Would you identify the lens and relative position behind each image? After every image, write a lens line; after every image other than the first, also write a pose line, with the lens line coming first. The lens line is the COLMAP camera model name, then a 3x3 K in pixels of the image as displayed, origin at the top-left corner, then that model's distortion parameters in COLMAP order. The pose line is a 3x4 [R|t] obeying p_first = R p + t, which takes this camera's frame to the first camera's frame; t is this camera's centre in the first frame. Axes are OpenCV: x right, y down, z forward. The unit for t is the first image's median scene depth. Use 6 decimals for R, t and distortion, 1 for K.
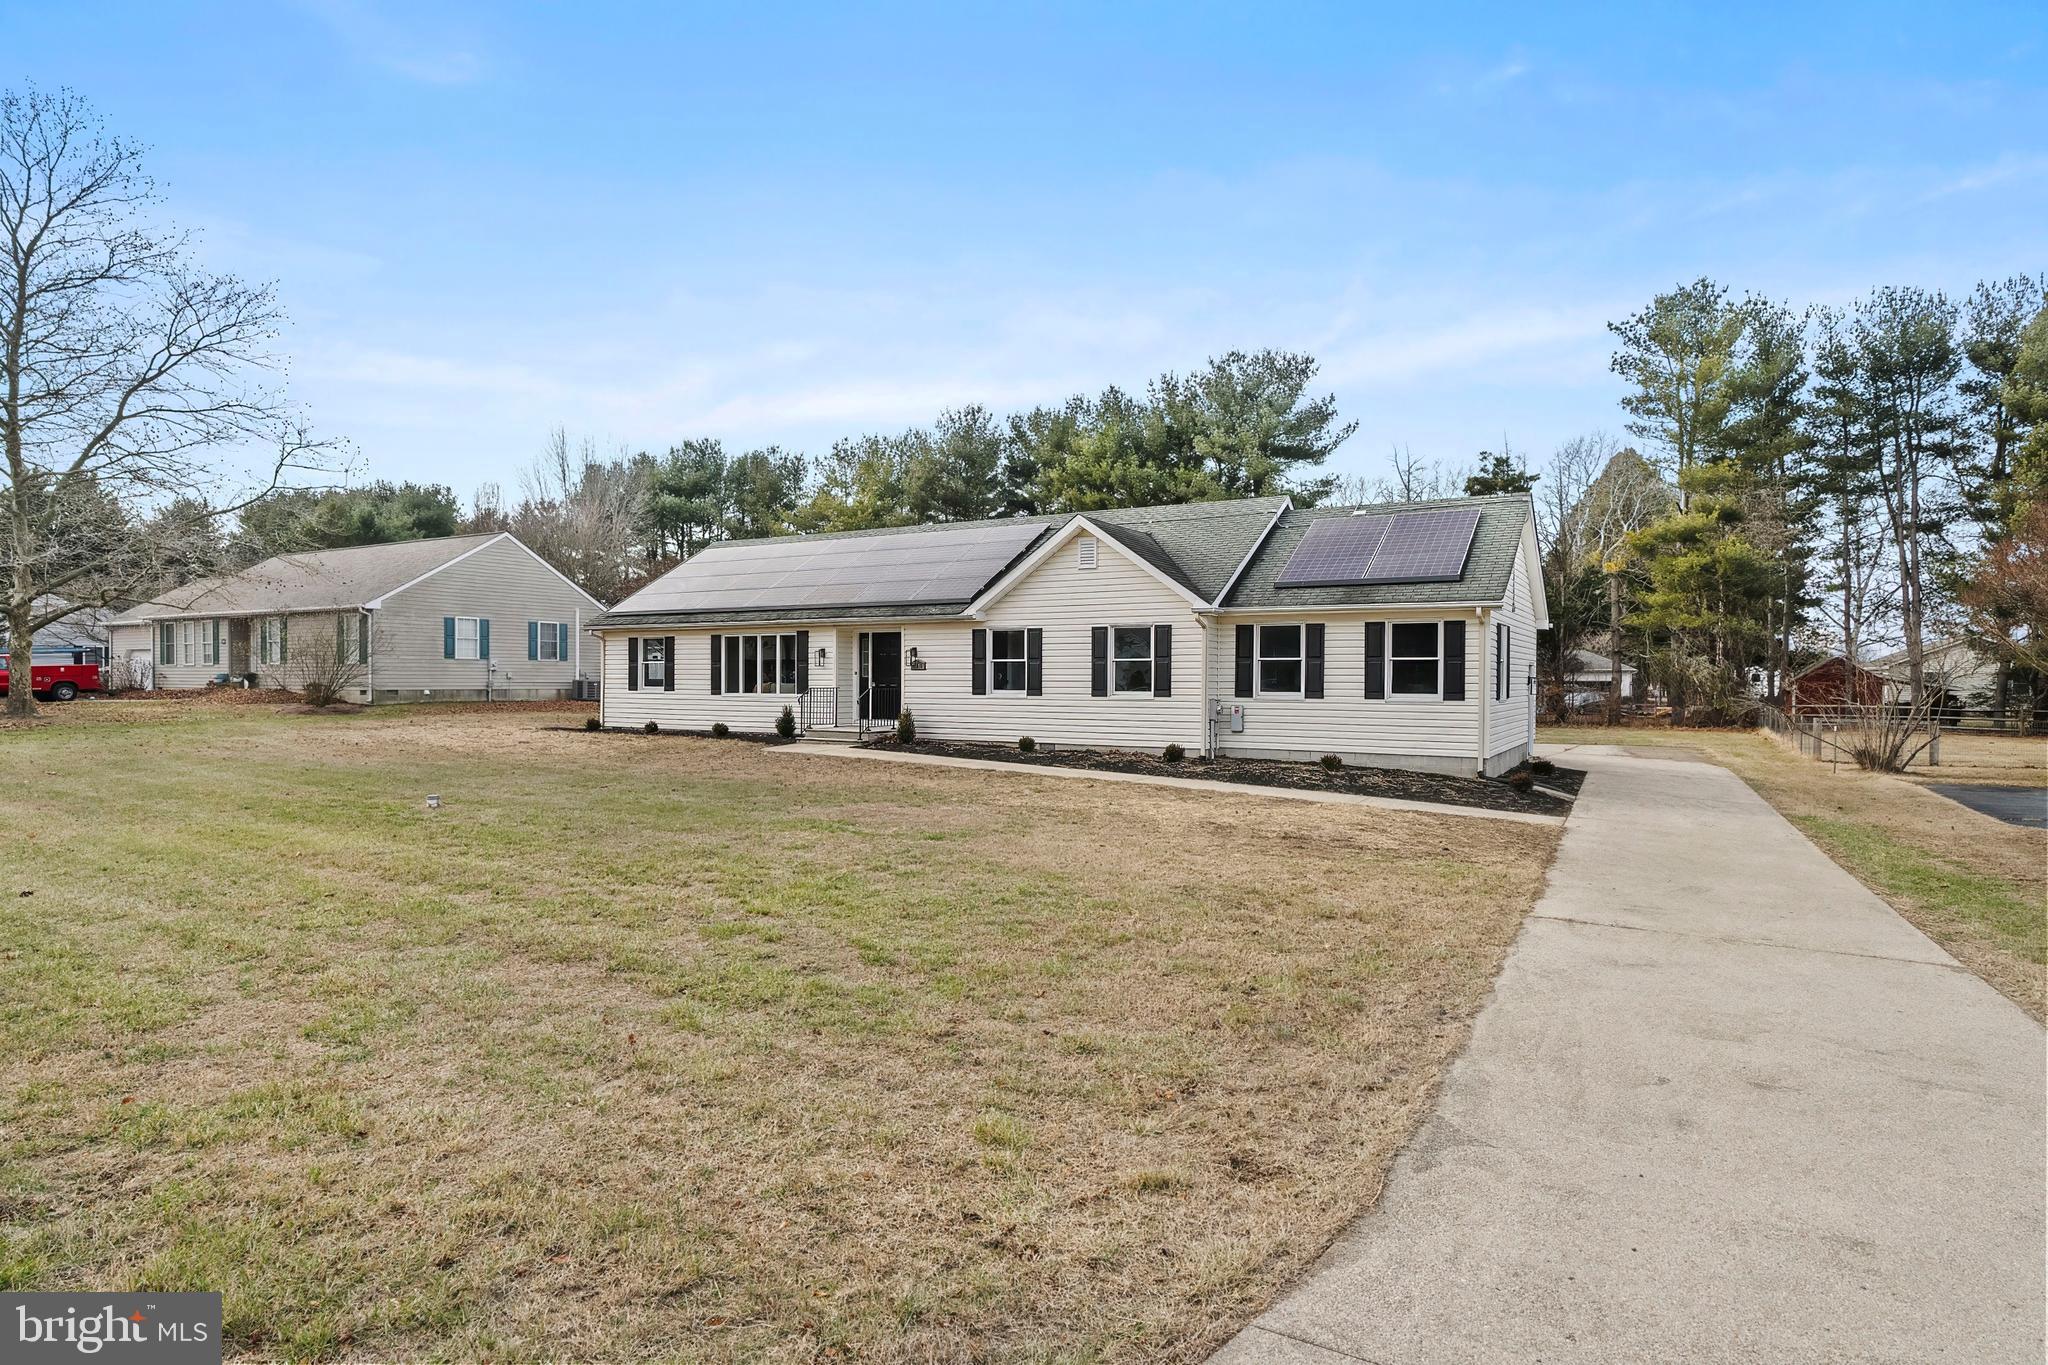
lens RADIAL K [[1186.8, 0, 1031.7], [0, 1186.8, 671.4], [0, 0, 1]] dist [0.006056, -0.003550]
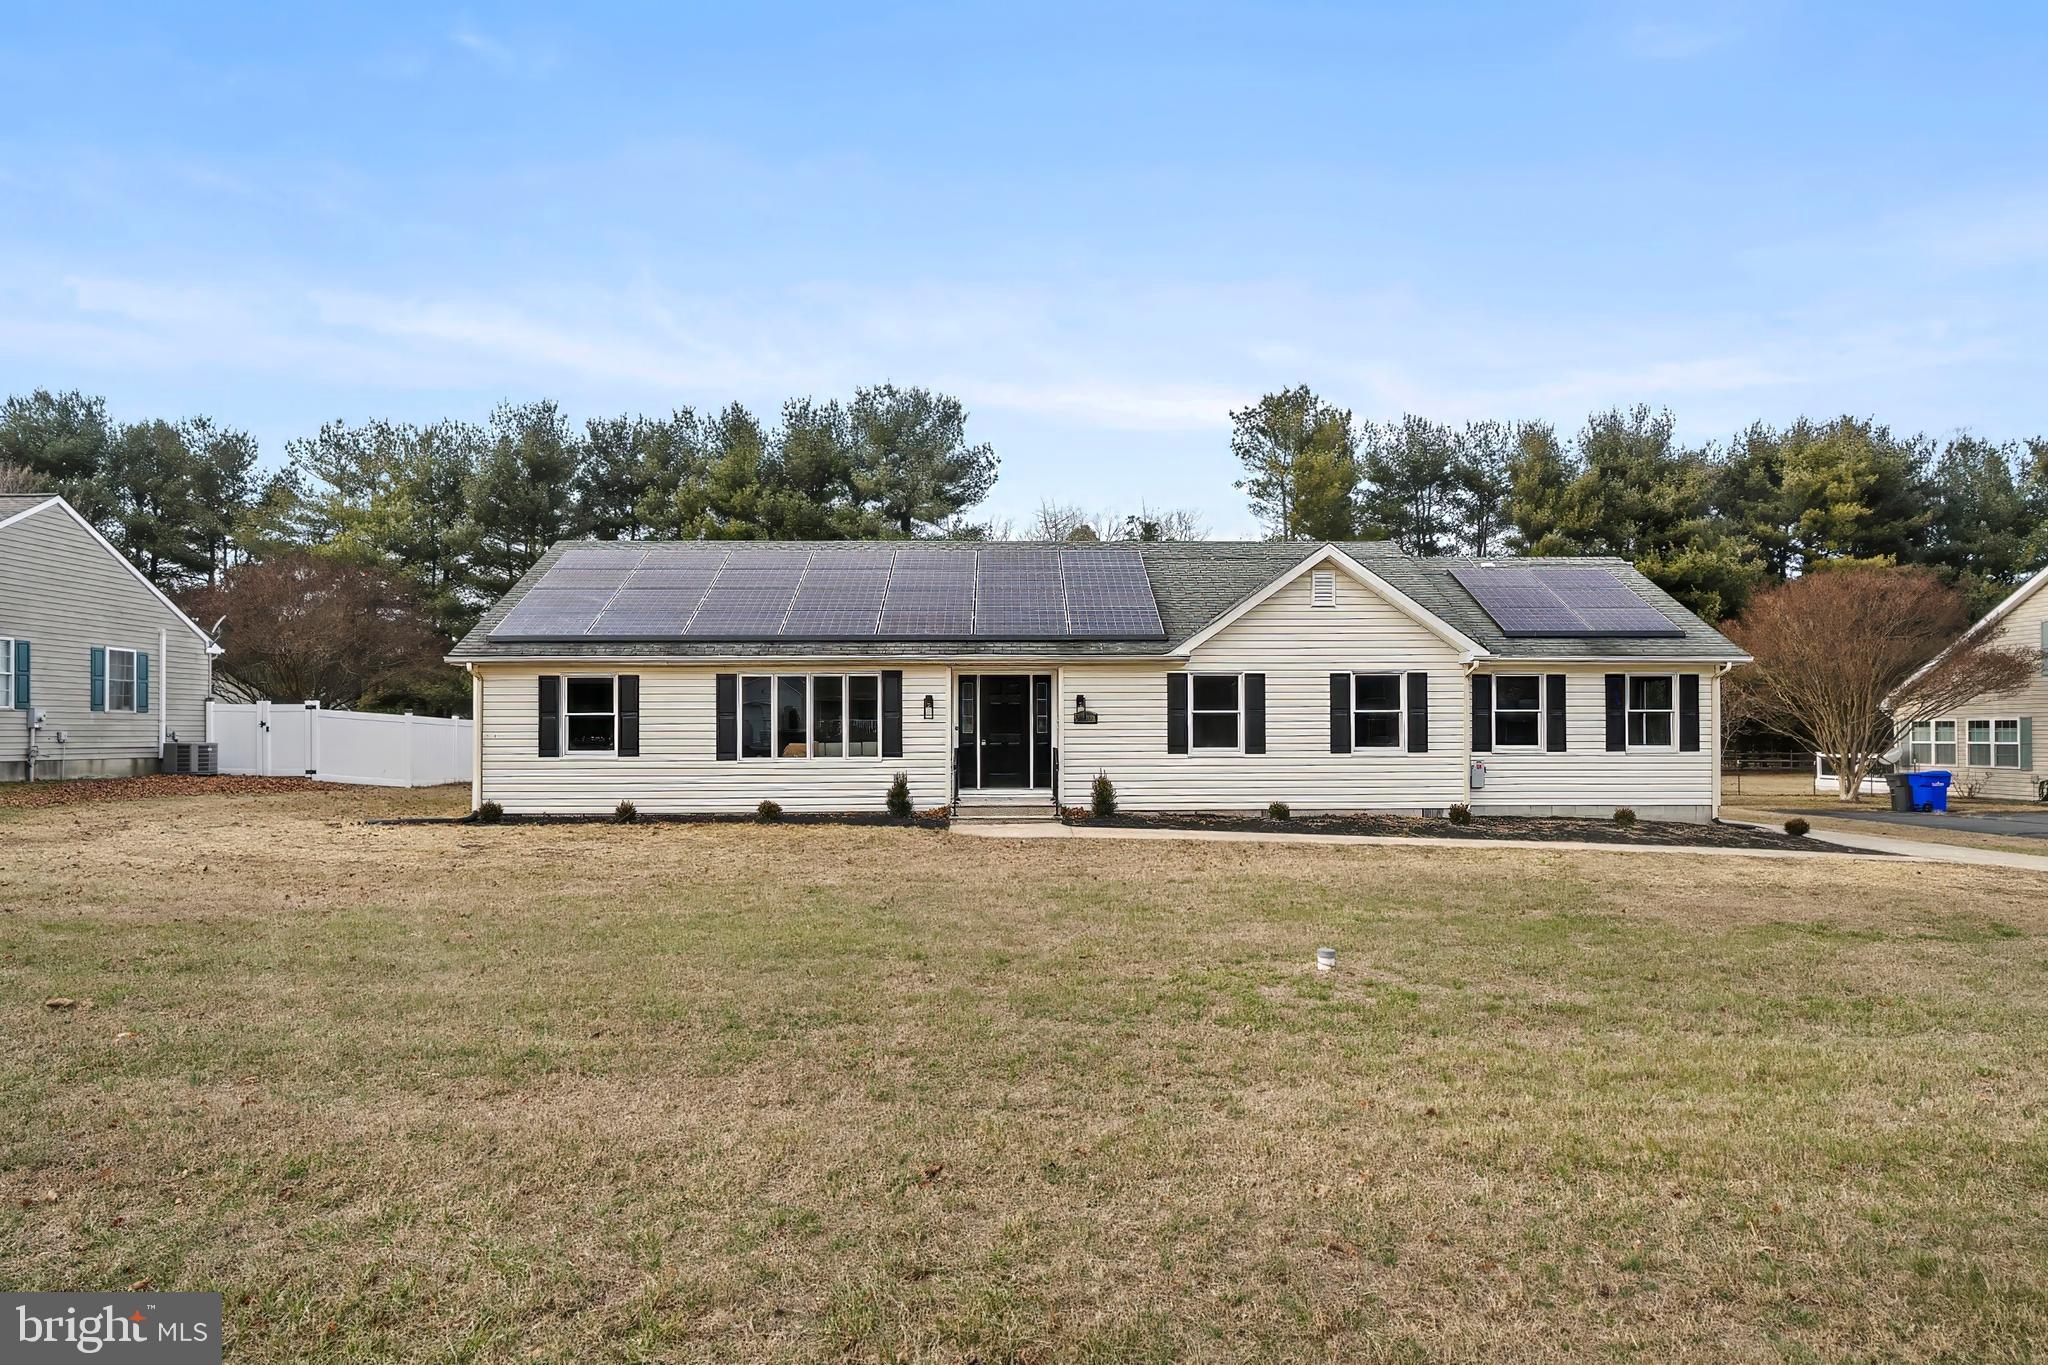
lens RADIAL K [[1186.8, 0, 1025.2], [0, 1186.8, 698.1], [0, 0, 1]] dist [0.006056, -0.003550]
pose [[0.835492, 0.009392, 0.549422, -0.522480], [0.004078, 0.999720, -0.023292, 0.000070], [-0.549487, 0.021701, 0.835220, 0.336497]]
